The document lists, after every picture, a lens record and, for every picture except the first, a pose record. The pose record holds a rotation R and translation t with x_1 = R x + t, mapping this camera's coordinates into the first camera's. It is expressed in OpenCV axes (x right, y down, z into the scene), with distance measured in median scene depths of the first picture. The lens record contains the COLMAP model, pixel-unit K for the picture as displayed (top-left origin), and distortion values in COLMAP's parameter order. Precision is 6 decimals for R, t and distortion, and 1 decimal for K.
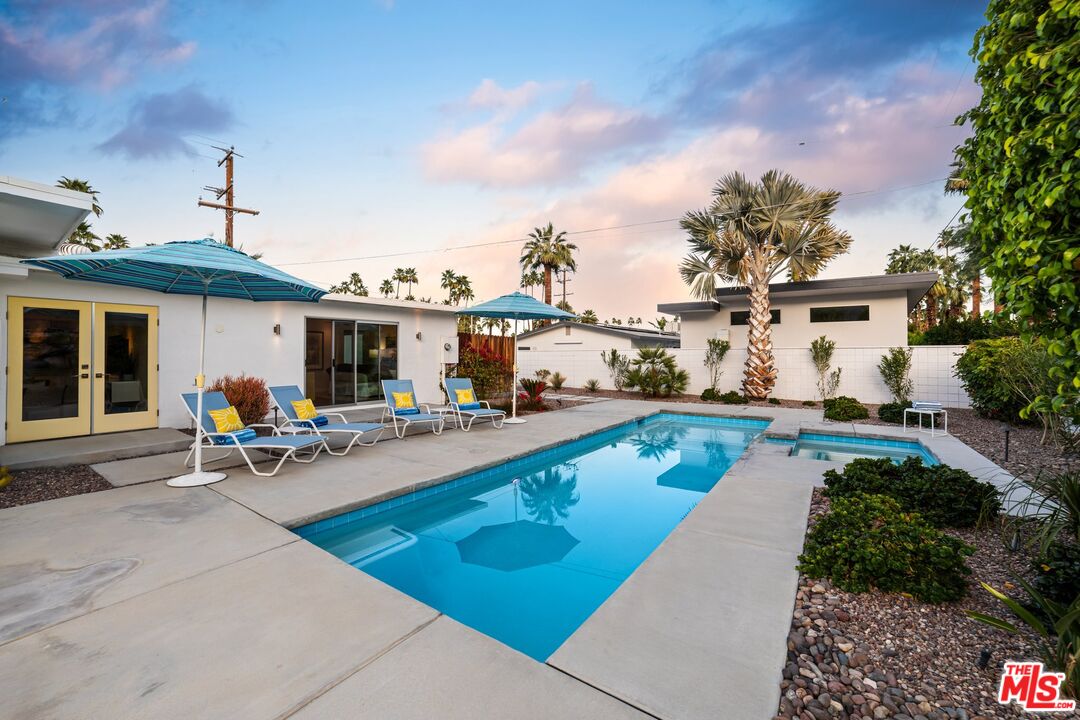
lens RADIAL K [[430.5, 0, 538.4], [0, 430.5, 357.4], [0, 0, 1]] dist [-0.089275, 0.033423]
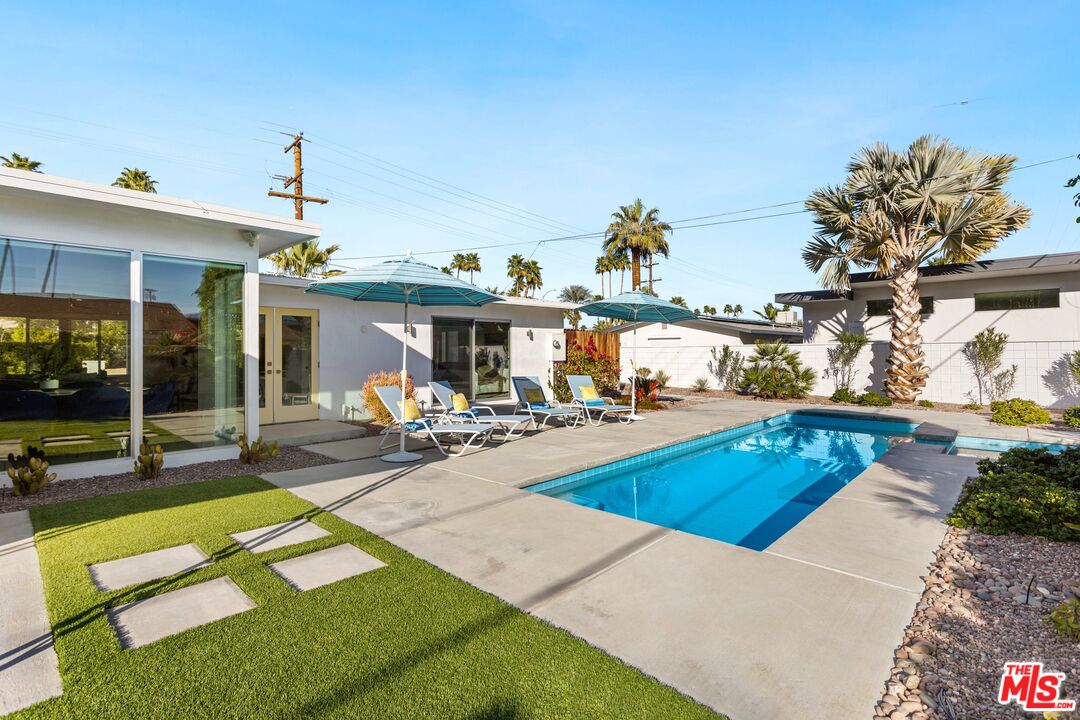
lens RADIAL K [[504.7, 0, 541.2], [0, 504.7, 351.0], [0, 0, 1]] dist [0.001557, -0.000103]
pose [[0.990192, -0.004318, -0.139645, -0.066428], [0.003390, 0.999971, -0.006882, -0.000765], [0.139671, 0.006342, 0.990178, -0.123888]]
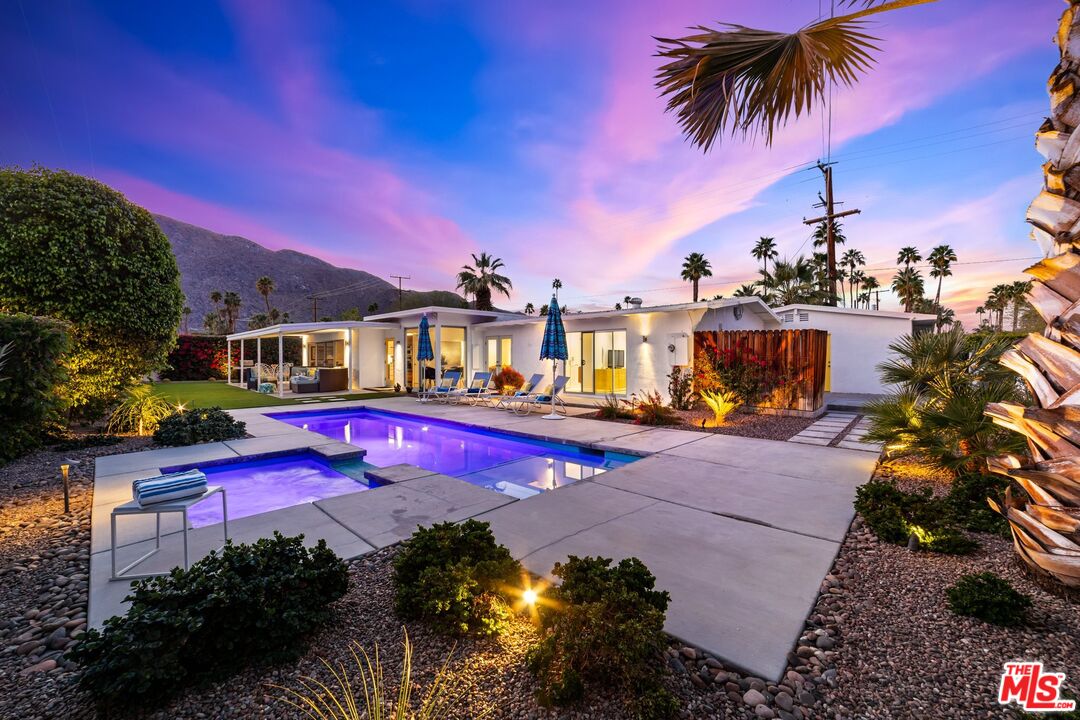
lens RADIAL K [[430.5, 0, 538.4], [0, 430.5, 357.4], [0, 0, 1]] dist [-0.089275, 0.033423]
pose [[-0.131673, -0.005152, -0.991280, 0.639050], [-0.008449, 0.999956, -0.004074, 0.001980], [0.991257, 0.007838, -0.131711, 0.707948]]
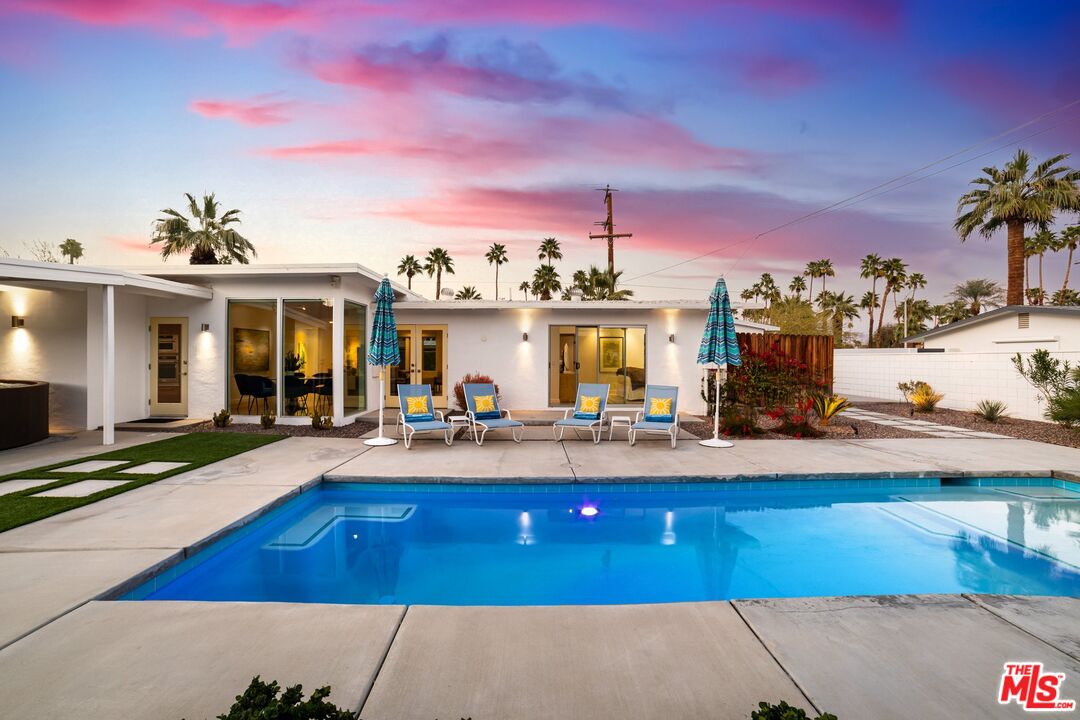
lens RADIAL K [[430.5, 0, 538.4], [0, 430.5, 357.4], [0, 0, 1]] dist [-0.089275, 0.033423]
pose [[0.590512, 0.001304, -0.807028, 0.224745], [-0.008711, 0.999951, -0.004759, -0.001563], [0.806982, 0.009840, 0.590494, 0.168564]]
